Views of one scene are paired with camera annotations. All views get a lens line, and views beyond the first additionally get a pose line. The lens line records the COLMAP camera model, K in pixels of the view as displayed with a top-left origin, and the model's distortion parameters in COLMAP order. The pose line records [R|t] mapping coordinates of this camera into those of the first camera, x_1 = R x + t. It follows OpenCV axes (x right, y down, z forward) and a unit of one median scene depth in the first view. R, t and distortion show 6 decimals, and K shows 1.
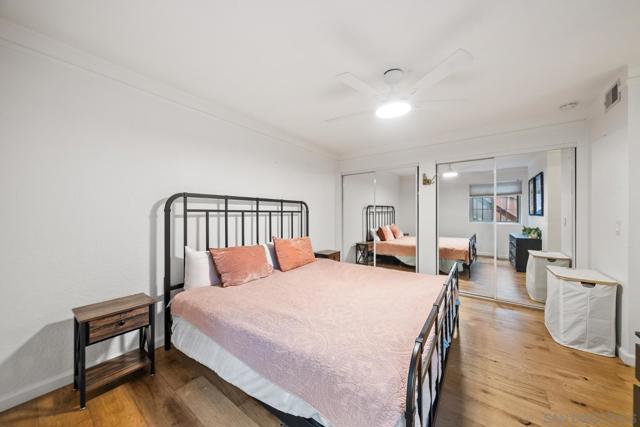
lens RADIAL K [[222.6, 0, 318.9], [0, 222.6, 215.0], [0, 0, 1]] dist [-0.000314, -0.000351]
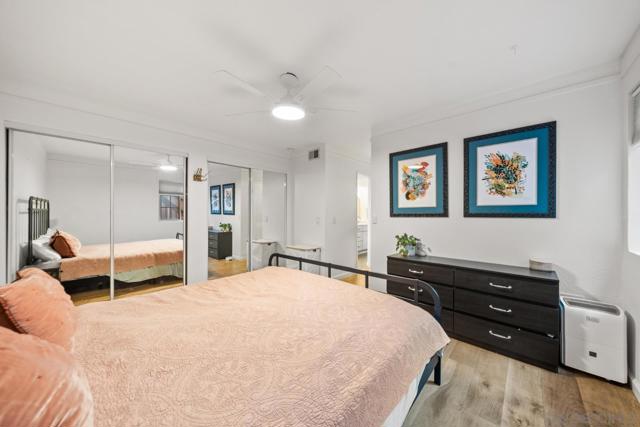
lens RADIAL K [[233.4, 0, 319.9], [0, 233.4, 213.4], [0, 0, 1]] dist [0.001416, 0.000021]
pose [[0.080937, 0.000342, 0.996719, -0.400288], [-0.004991, 0.999988, 0.000062, -0.003944], [-0.996707, -0.004980, 0.080938, 0.411442]]
